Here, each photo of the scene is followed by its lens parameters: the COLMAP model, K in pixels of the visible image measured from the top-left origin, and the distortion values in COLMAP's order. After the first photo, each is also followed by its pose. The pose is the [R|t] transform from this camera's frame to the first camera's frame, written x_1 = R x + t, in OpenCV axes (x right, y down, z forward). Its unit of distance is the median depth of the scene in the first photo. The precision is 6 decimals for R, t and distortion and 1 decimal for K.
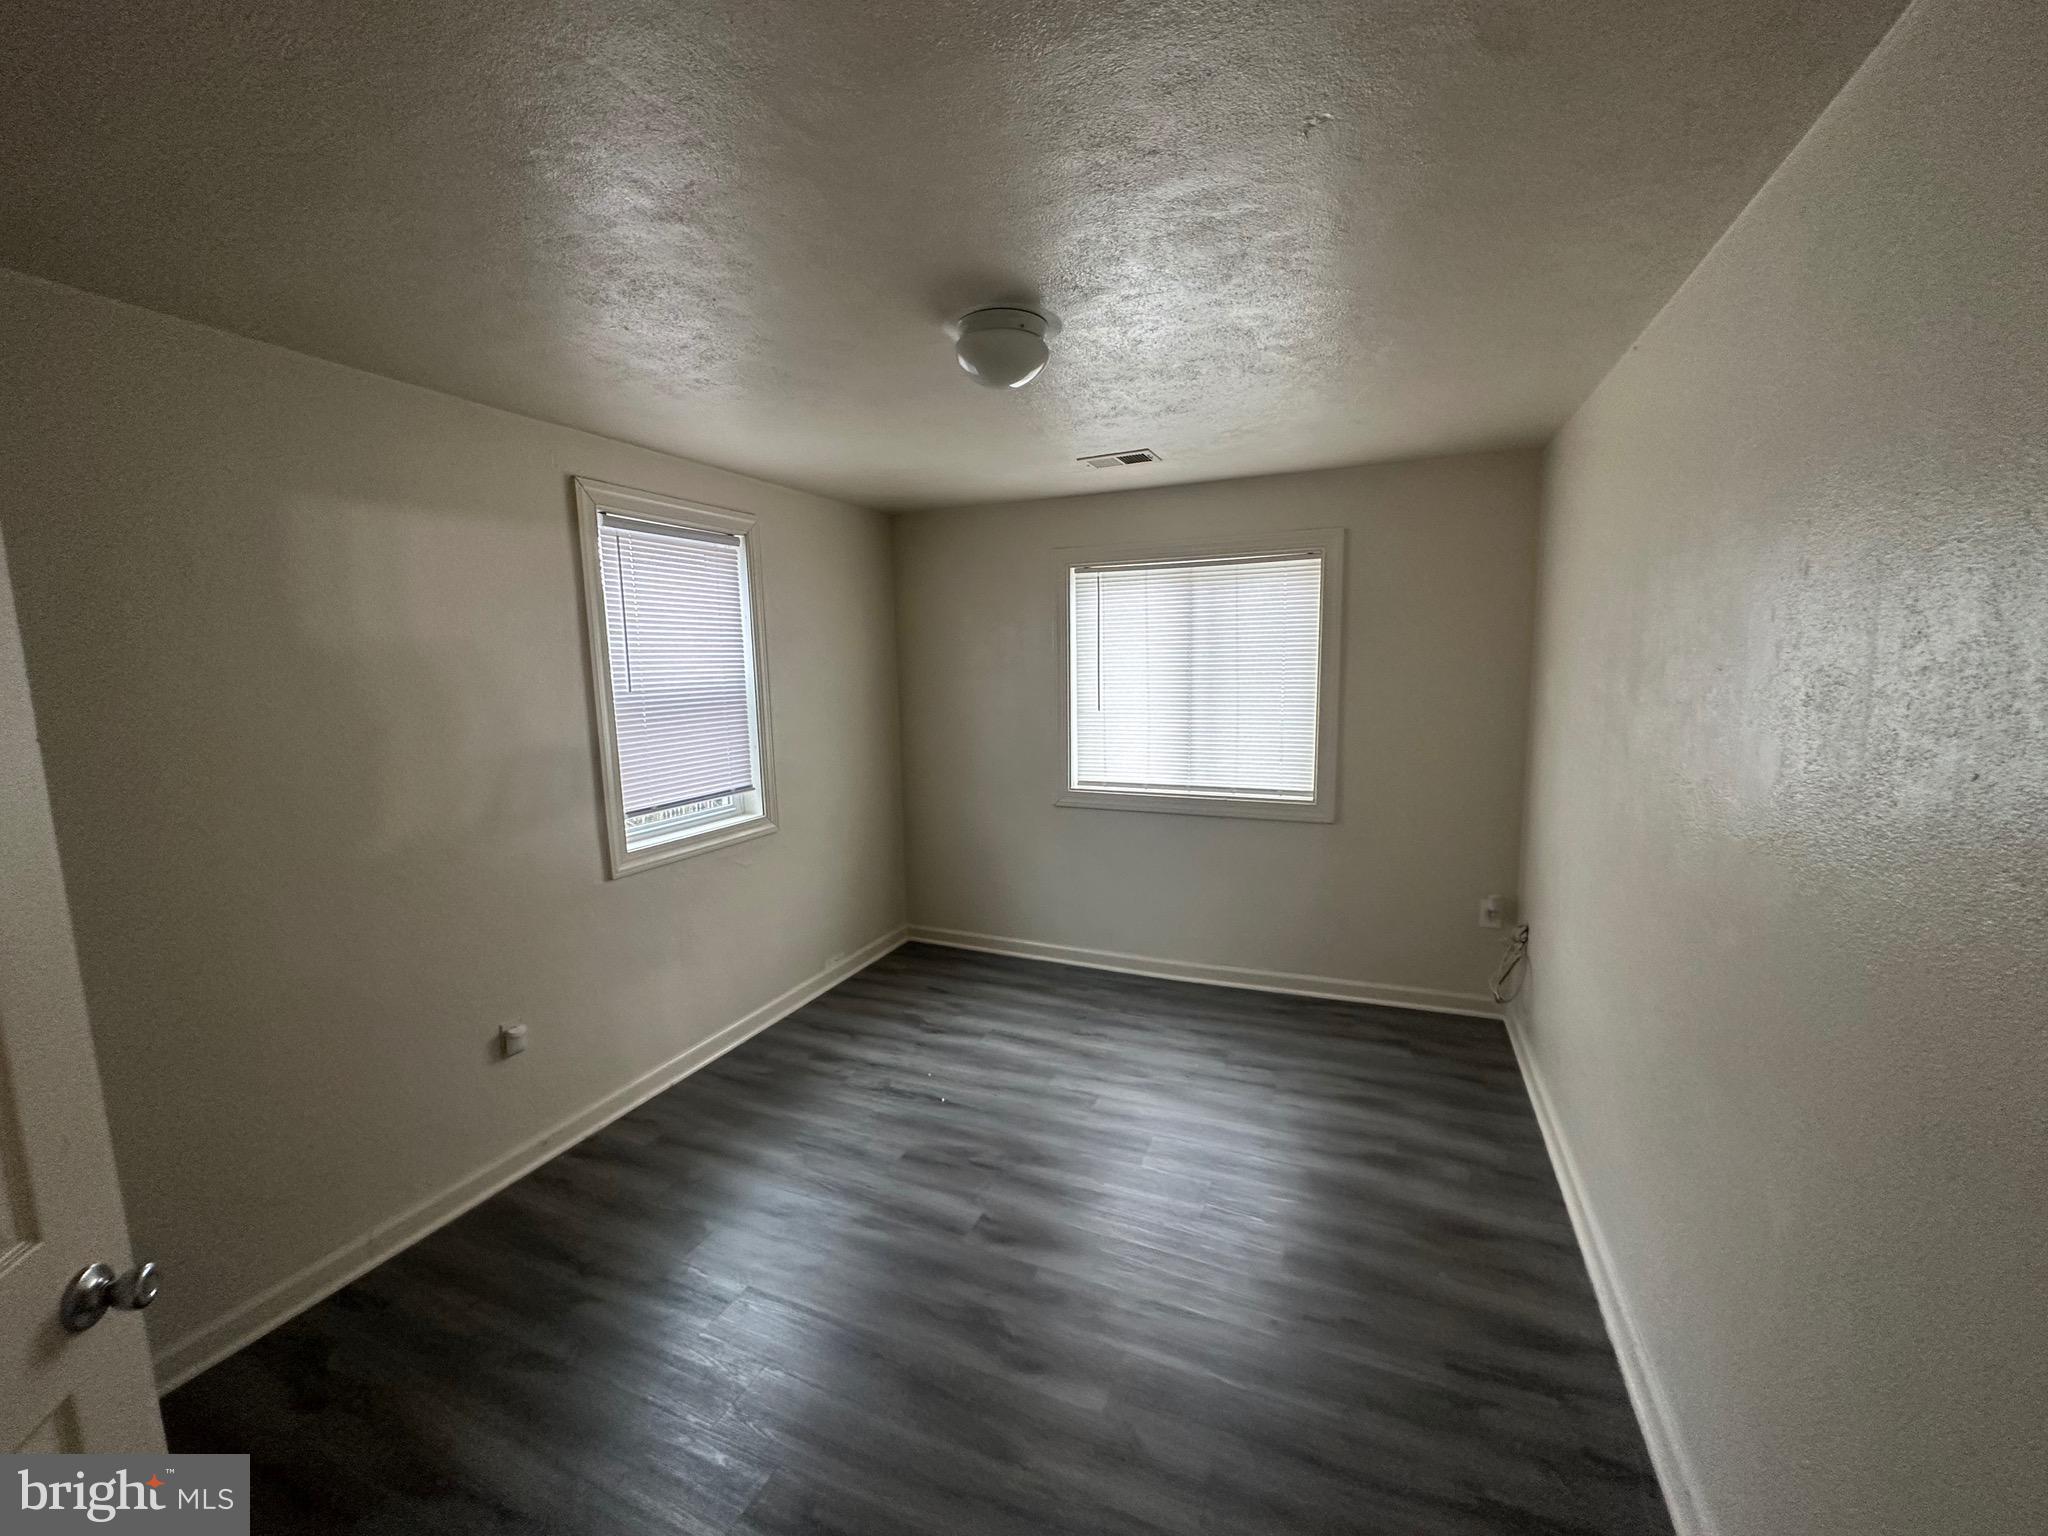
lens RADIAL K [[822.8, 0, 1020.8], [0, 822.8, 776.9], [0, 0, 1]] dist [0.014179, -0.000877]
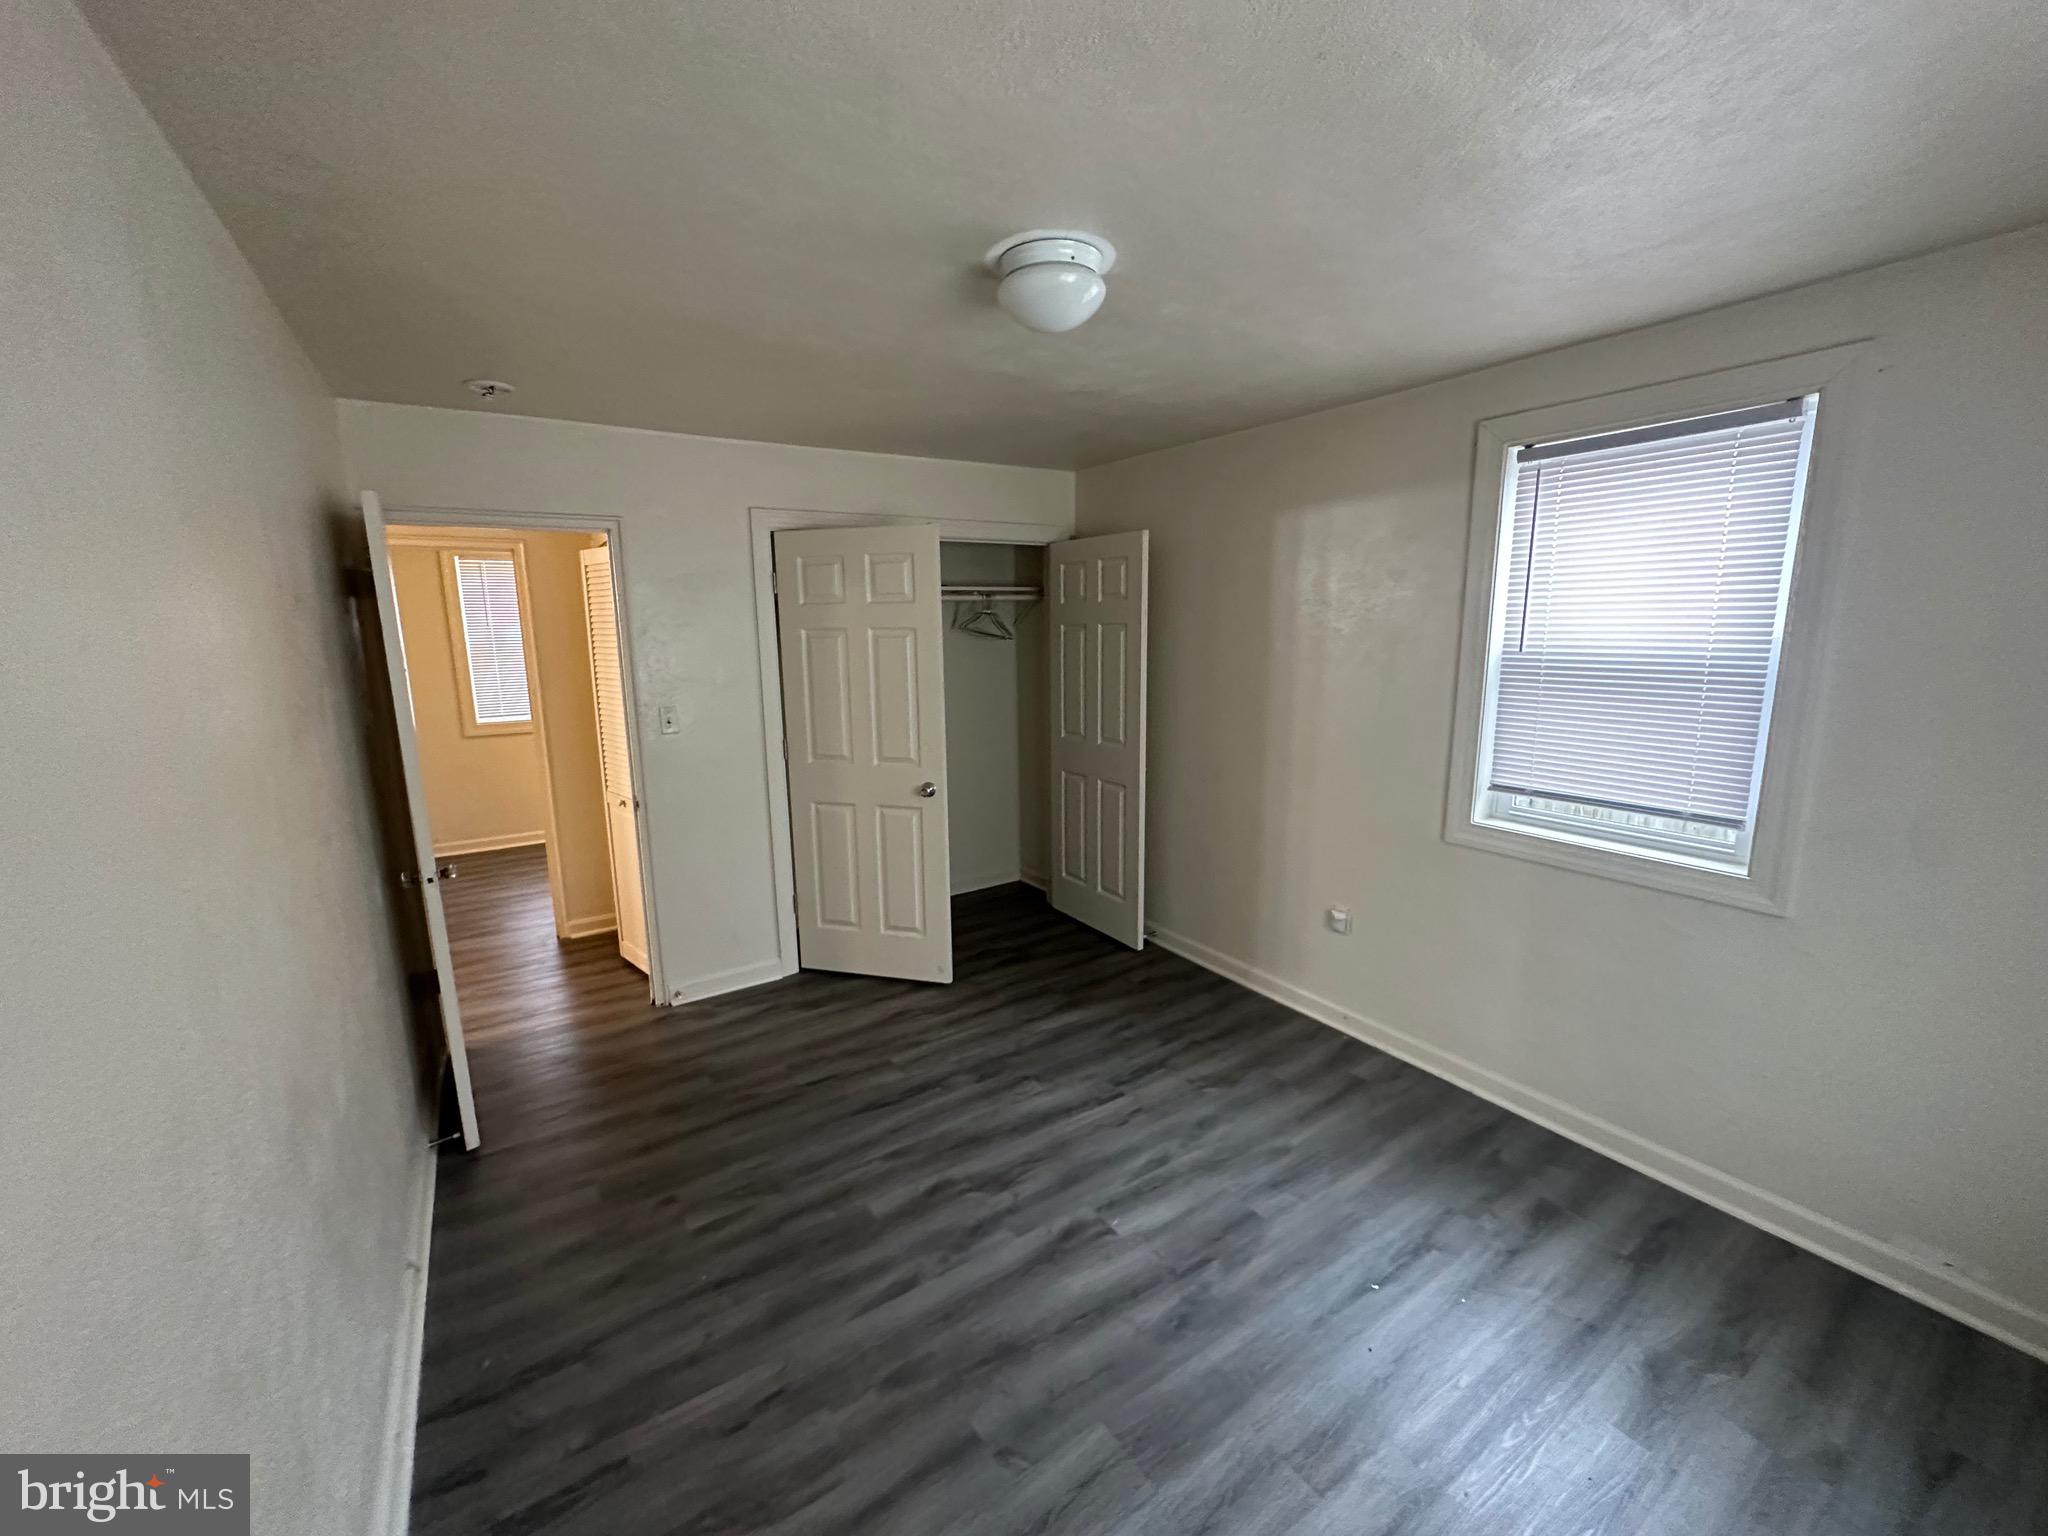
lens RADIAL K [[822.8, 0, 1024.8], [0, 822.8, 764.4], [0, 0, 1]] dist [0.014179, -0.000877]
pose [[-0.555423, 0.172271, -0.813528, 0.589240], [-0.087810, 0.960686, 0.263384, -0.186558], [0.826919, 0.217726, -0.518460, 1.114099]]
